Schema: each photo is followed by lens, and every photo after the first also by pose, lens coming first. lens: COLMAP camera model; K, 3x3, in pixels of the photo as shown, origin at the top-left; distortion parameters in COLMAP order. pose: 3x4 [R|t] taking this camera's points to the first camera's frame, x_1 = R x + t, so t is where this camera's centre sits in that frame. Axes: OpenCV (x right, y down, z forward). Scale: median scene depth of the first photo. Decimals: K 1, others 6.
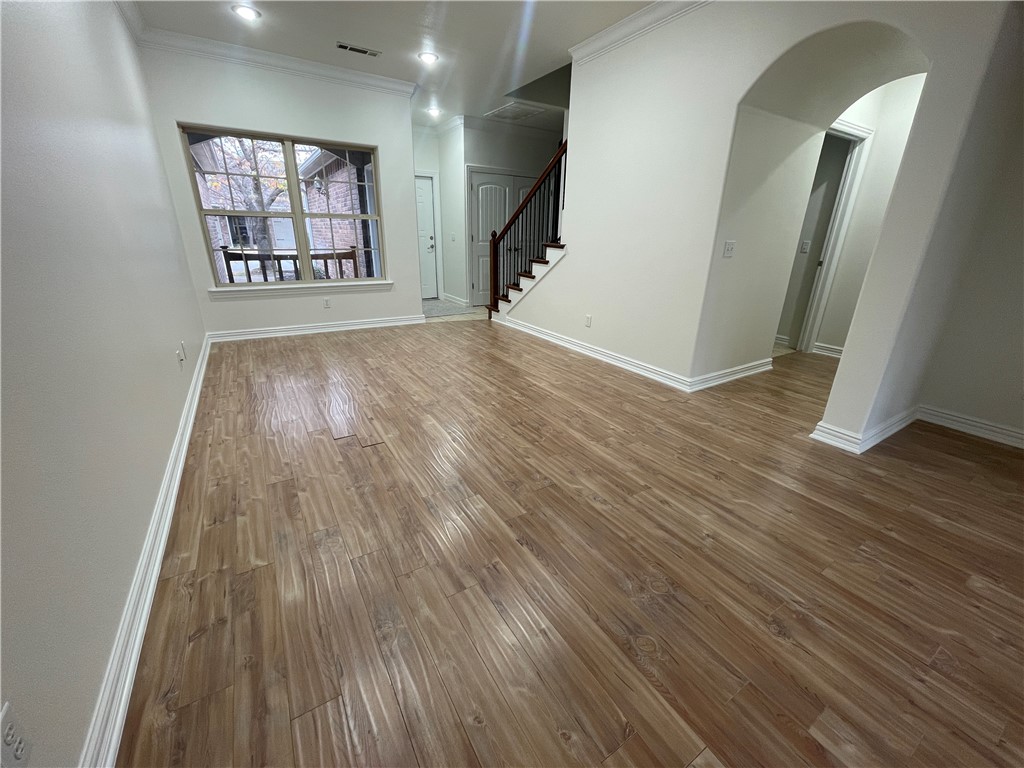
lens RADIAL K [[412.0, 0, 514.0], [0, 412.0, 383.1], [0, 0, 1]] dist [-0.001935, -0.000368]
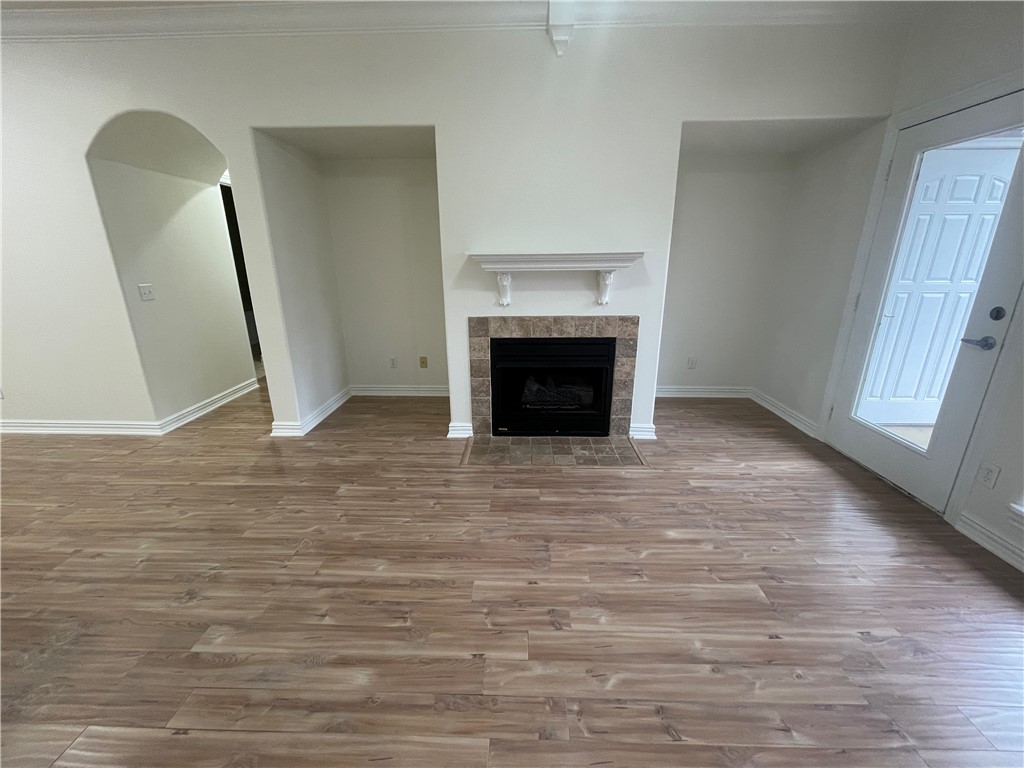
lens RADIAL K [[412.0, 0, 514.0], [0, 412.0, 383.1], [0, 0, 1]] dist [-0.001935, -0.000368]
pose [[0.554068, -0.266336, 0.788717, 0.146277], [0.299208, 0.947841, 0.109878, 0.048739], [-0.776842, 0.175110, 0.604858, -0.277005]]
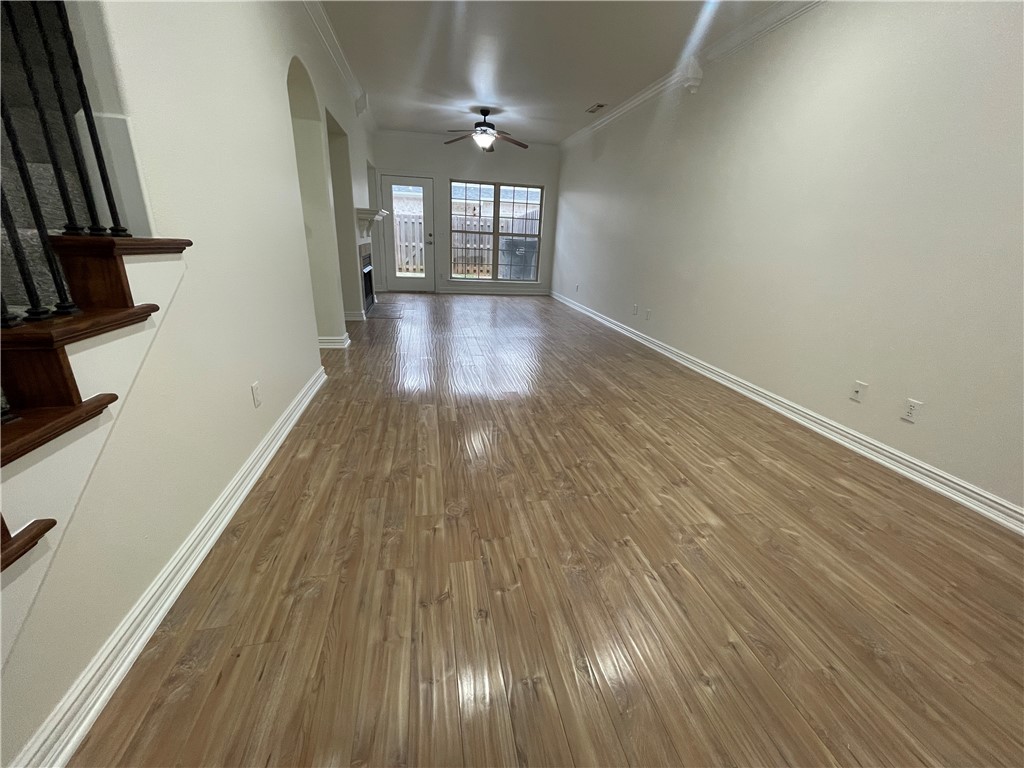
lens RADIAL K [[408.5, 0, 512.0], [0, 408.5, 384.0], [0, 0, 1]] dist [0.010589, -0.005469]
pose [[-0.933506, -0.177852, 0.311345, -0.305654], [0.061666, 0.775746, 0.628025, -0.557131], [-0.353220, 0.605465, -0.713196, 1.551768]]
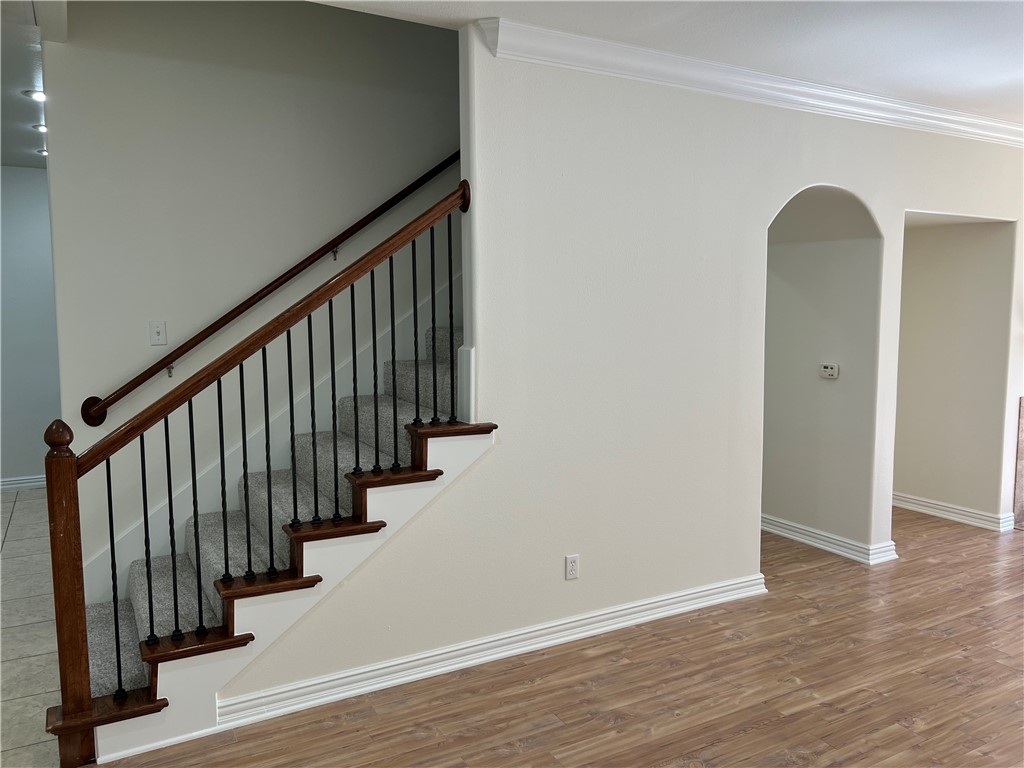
lens RADIAL K [[775.9, 0, 530.2], [0, 775.9, 378.5], [0, 0, 1]] dist [0.059051, -0.059359]
pose [[0.030039, -0.113596, 0.993073, -0.841958], [0.343170, 0.934304, 0.096493, -0.569093], [-0.938793, 0.337894, 0.067049, 1.156804]]
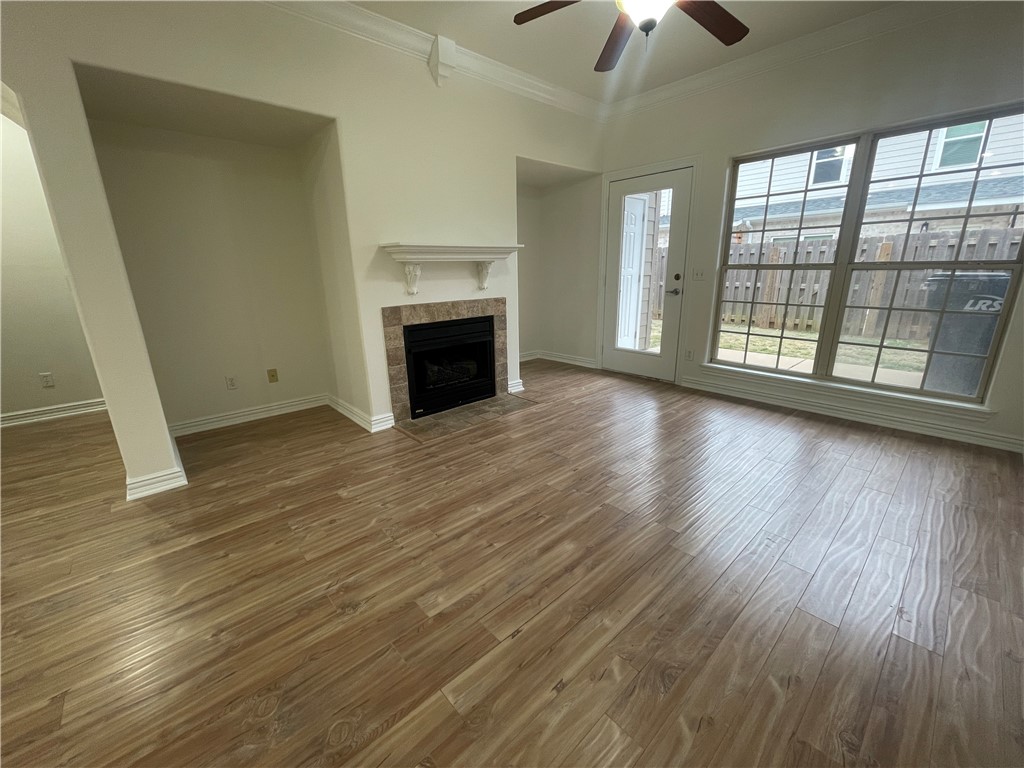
lens RADIAL K [[412.0, 0, 514.0], [0, 412.0, 383.1], [0, 0, 1]] dist [-0.001935, -0.000368]
pose [[-0.175790, -0.278971, 0.944072, -0.137072], [0.352005, 0.877789, 0.324929, -0.065245], [-0.919342, 0.389437, -0.056108, 0.158344]]
